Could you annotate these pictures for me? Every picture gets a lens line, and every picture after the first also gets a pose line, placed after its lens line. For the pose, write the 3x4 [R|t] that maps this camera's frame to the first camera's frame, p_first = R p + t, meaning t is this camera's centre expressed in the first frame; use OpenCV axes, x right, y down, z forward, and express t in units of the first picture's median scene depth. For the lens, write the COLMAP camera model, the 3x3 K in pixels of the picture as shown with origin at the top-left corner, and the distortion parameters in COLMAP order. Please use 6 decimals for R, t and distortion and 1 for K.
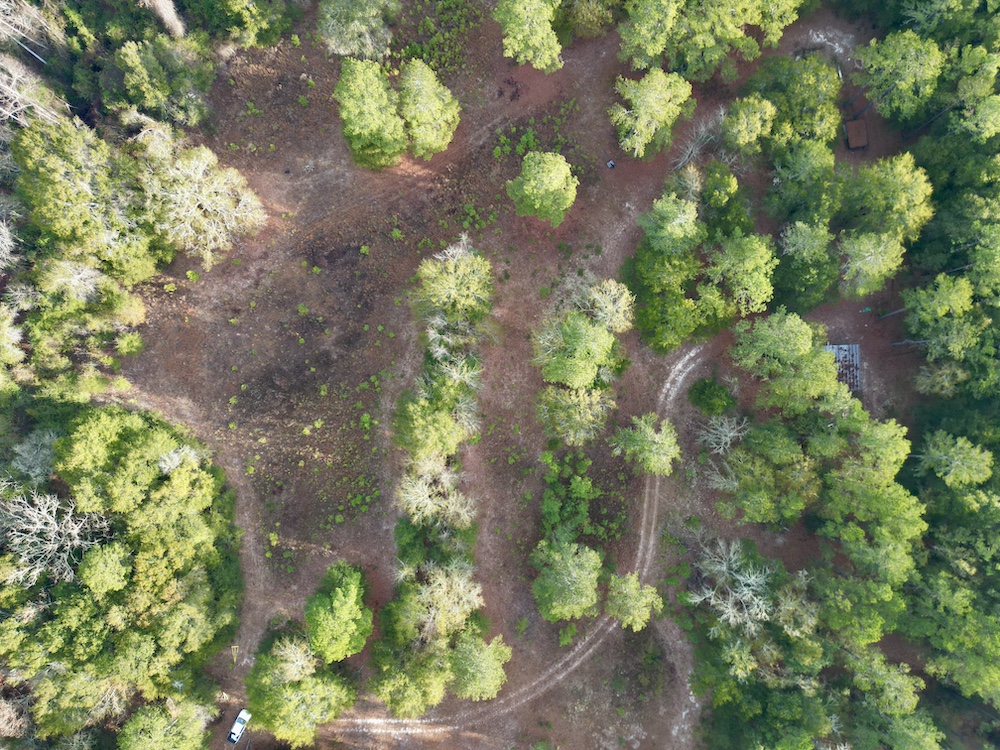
lens RADIAL K [[710.4, 0, 497.7], [0, 710.4, 371.7], [0, 0, 1]] dist [0.038563, -0.016920]
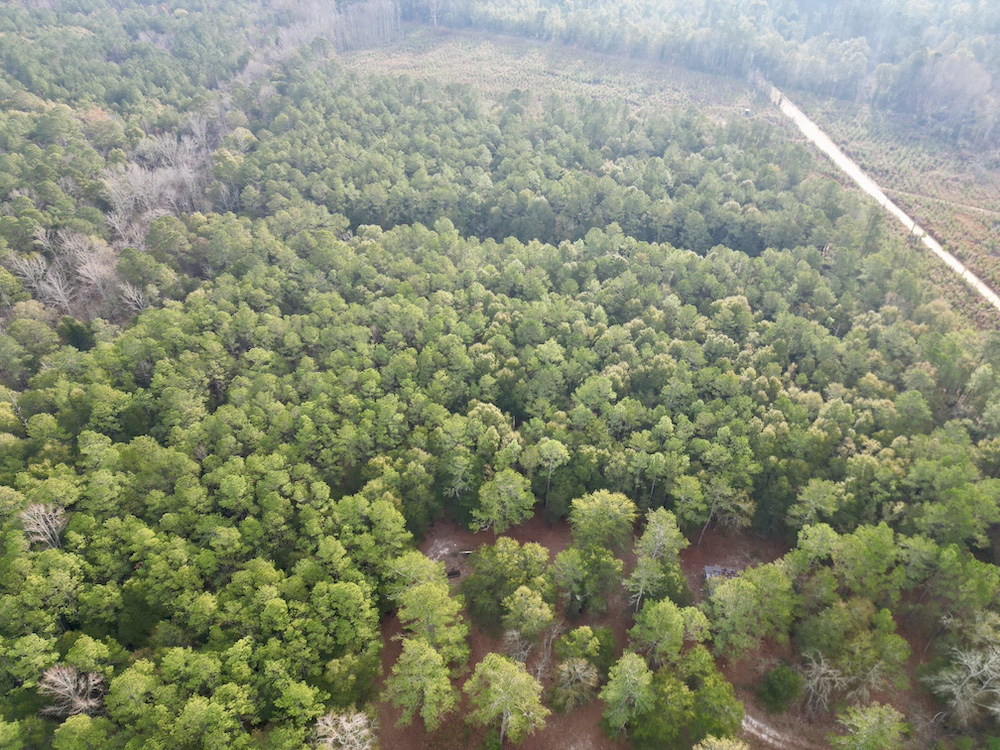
lens RADIAL K [[710.4, 0, 499.5], [0, 710.4, 373.2], [0, 0, 1]] dist [0.038563, -0.016920]
pose [[0.117919, -0.616275, 0.778653, -0.315652], [0.990385, 0.130108, -0.047008, -0.430573], [-0.072339, 0.776709, 0.625691, 0.036243]]
